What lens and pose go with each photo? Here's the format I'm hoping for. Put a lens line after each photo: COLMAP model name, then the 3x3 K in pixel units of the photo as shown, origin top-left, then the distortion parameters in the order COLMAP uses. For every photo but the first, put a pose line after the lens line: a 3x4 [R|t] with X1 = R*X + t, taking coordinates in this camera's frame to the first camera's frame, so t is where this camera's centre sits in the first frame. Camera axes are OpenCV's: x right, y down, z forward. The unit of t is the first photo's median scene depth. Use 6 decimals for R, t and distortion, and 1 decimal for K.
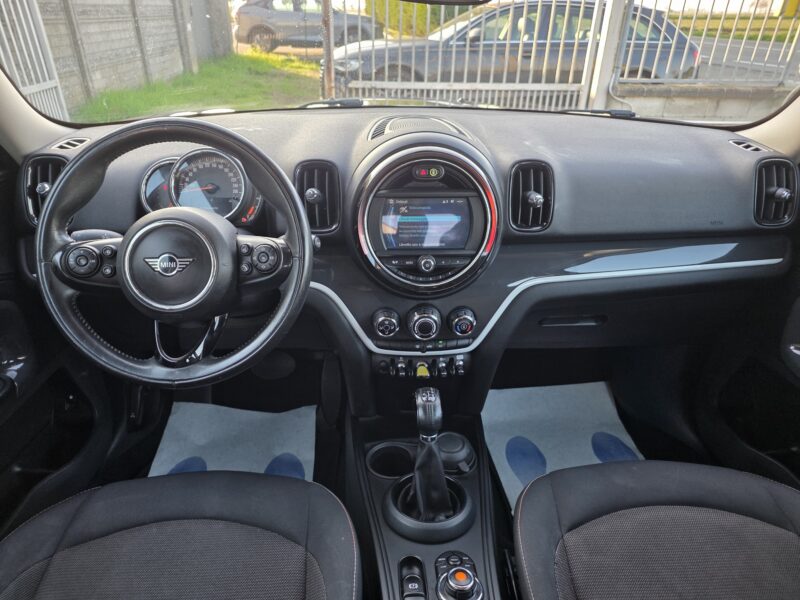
lens RADIAL K [[532.2, 0, 400.0], [0, 532.2, 300.0], [0, 0, 1]] dist [0.049416, -0.024665]
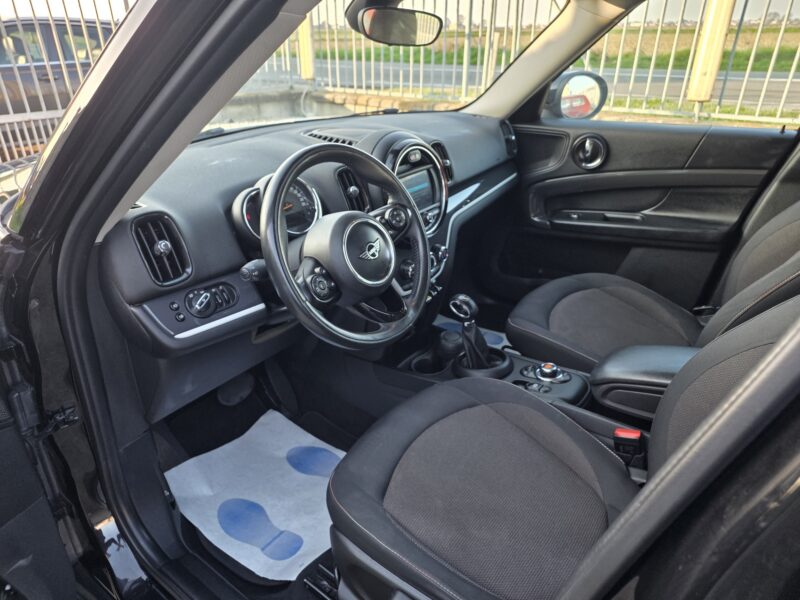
lens RADIAL K [[532.2, 0, 400.0], [0, 532.2, 300.0], [0, 0, 1]] dist [0.049416, -0.024665]
pose [[0.633904, -0.361052, 0.683964, -1.015526], [0.375856, 0.916708, 0.135567, -0.080343], [-0.675942, 0.171135, 0.716809, 0.029179]]
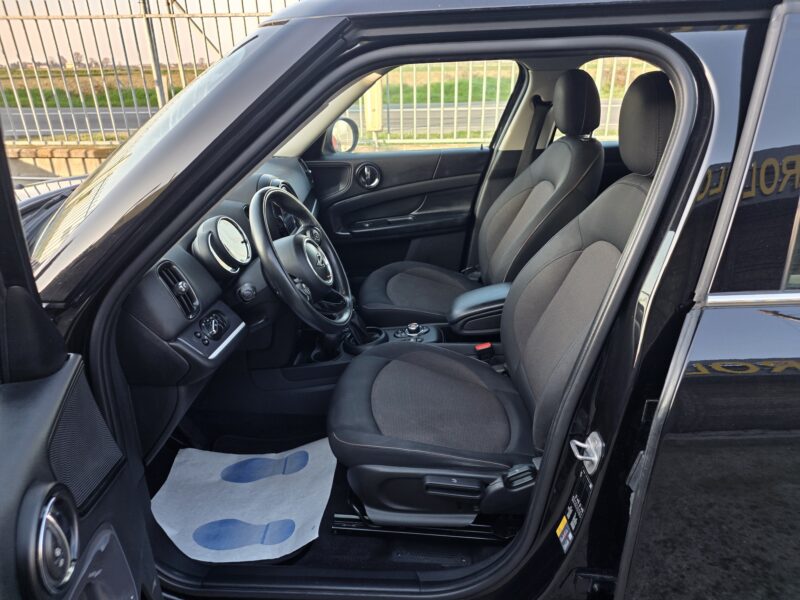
lens RADIAL K [[521.9, 0, 383.8], [0, 521.9, 299.9], [0, 0, 1]] dist [0.097700, -0.001565]
pose [[0.104227, -0.413873, 0.904348, -1.547907], [0.490810, 0.812266, 0.315165, -0.306500], [-0.865010, 0.411014, 0.287793, 0.294787]]
